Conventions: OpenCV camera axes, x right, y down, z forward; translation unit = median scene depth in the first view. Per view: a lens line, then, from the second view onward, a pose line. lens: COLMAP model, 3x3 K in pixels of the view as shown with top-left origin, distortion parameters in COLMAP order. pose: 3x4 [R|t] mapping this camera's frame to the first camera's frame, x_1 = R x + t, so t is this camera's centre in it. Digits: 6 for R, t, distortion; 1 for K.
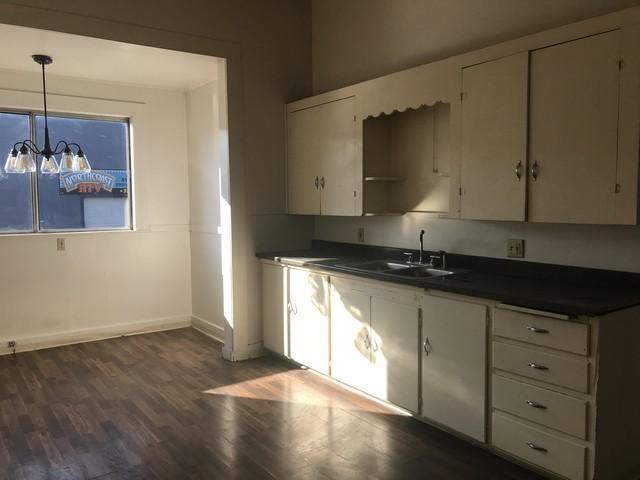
lens RADIAL K [[527.7, 0, 321.0], [0, 527.7, 235.5], [0, 0, 1]] dist [0.037986, -0.060898]
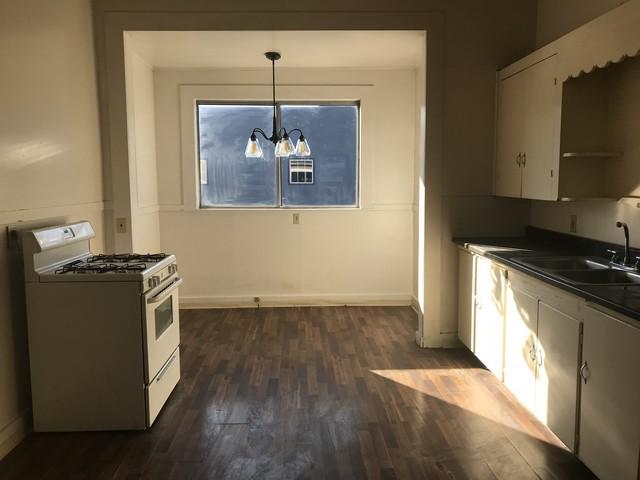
lens RADIAL K [[527.7, 0, 320.7], [0, 527.7, 238.1], [0, 0, 1]] dist [0.037986, -0.060898]
pose [[0.829640, 0.064258, -0.554589, 0.220456], [-0.036348, 0.997464, 0.061197, -0.015537], [0.557115, -0.030613, 0.829871, 0.104296]]
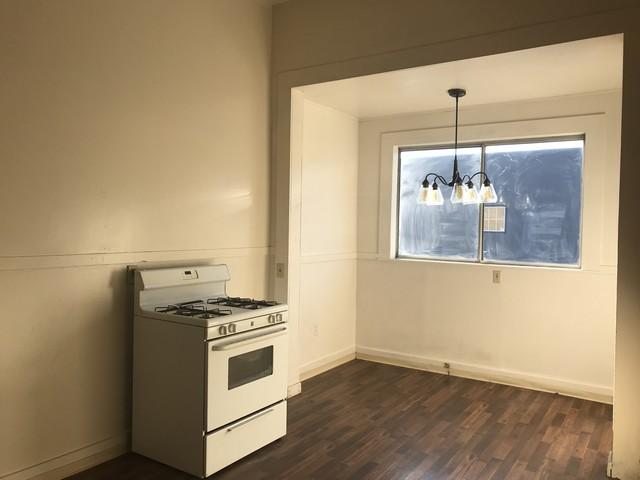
lens RADIAL K [[527.7, 0, 319.3], [0, 527.7, 234.0], [0, 0, 1]] dist [0.037986, -0.060898]
pose [[0.348446, 0.031197, -0.936810, 0.352315], [-0.078177, 0.996931, 0.004121, -0.046812], [0.934063, 0.071801, 0.349816, 0.427652]]
